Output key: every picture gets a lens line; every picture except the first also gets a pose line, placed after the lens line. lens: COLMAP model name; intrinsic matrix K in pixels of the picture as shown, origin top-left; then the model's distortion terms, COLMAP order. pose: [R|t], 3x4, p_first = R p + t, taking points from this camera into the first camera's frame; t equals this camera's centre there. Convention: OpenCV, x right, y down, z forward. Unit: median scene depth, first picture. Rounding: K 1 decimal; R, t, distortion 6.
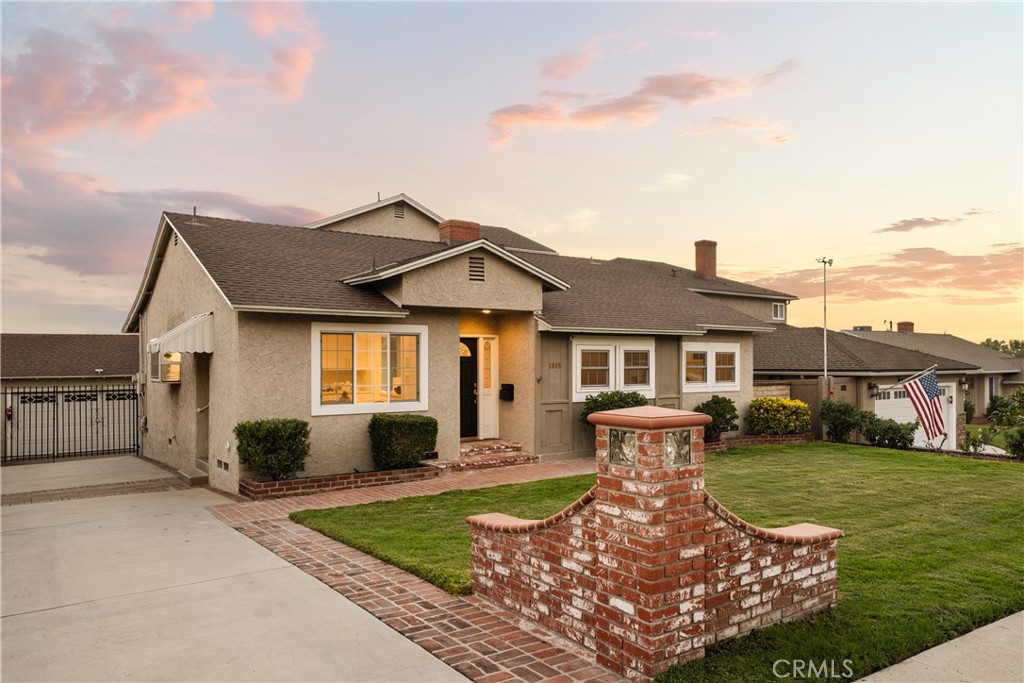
lens RADIAL K [[744.6, 0, 539.8], [0, 744.6, 359.8], [0, 0, 1]] dist [0.002415, 0.004454]
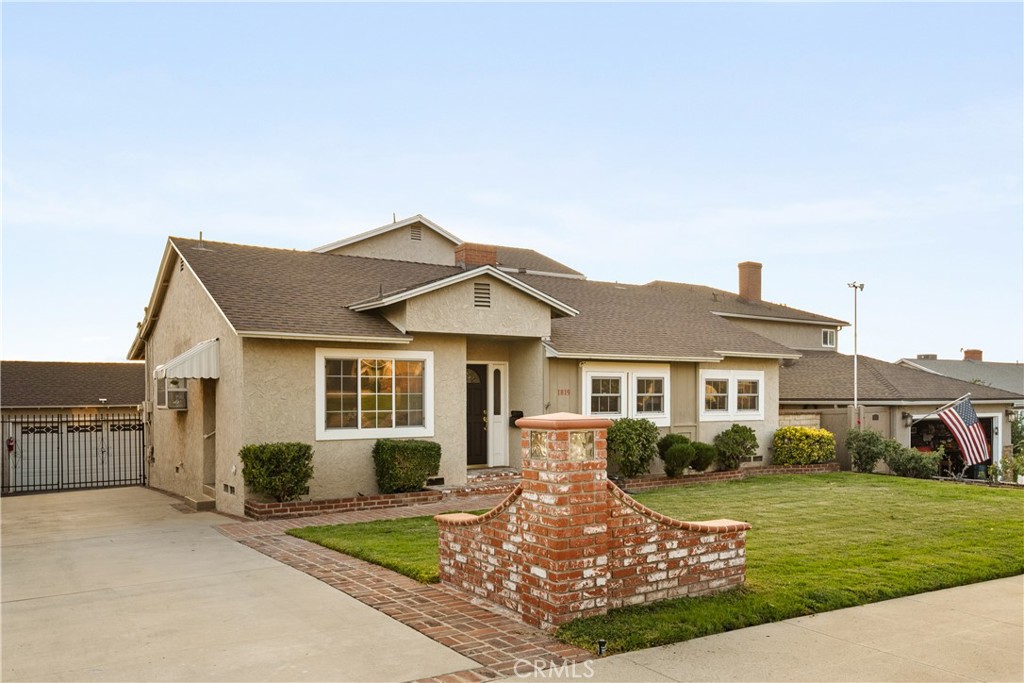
lens RADIAL K [[835.5, 0, 592.6], [0, 835.5, 404.8], [0, 0, 1]] dist [0.000417, -0.007903]
pose [[1.000000, 0.000303, 0.000267, 0.068621], [-0.000307, 0.999901, 0.014036, 0.010451], [-0.000263, -0.014036, 0.999901, -0.134810]]
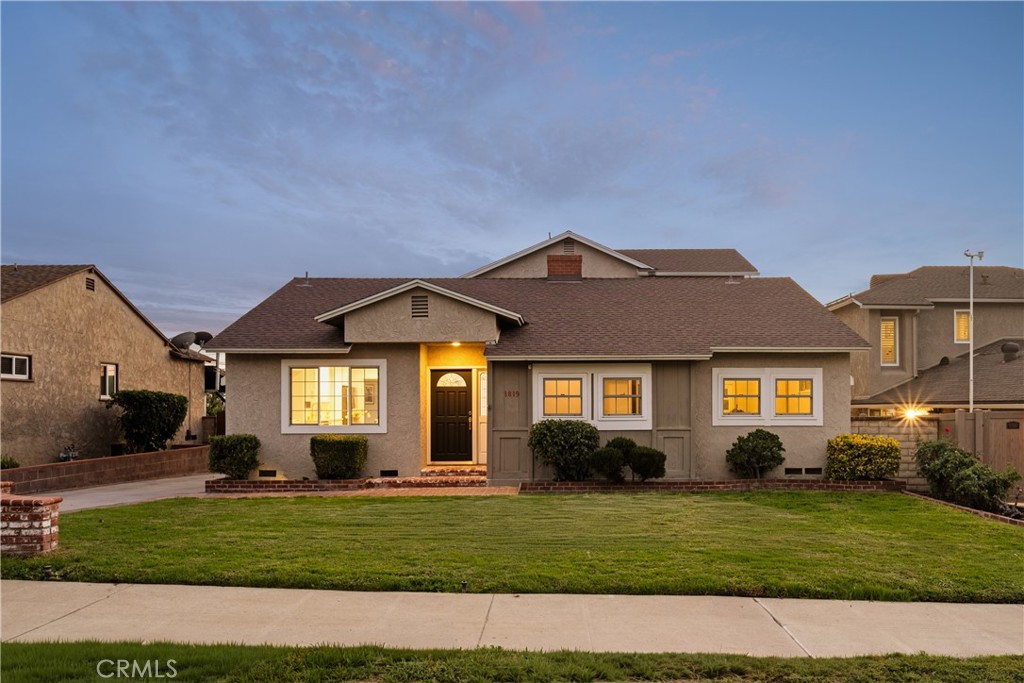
lens RADIAL K [[835.5, 0, 592.6], [0, 835.5, 404.8], [0, 0, 1]] dist [0.000417, -0.007903]
pose [[0.813352, 0.000326, -0.581771, 0.915127], [0.002024, 0.999992, 0.003390, 0.022126], [0.581768, -0.003935, 0.813345, 0.150665]]
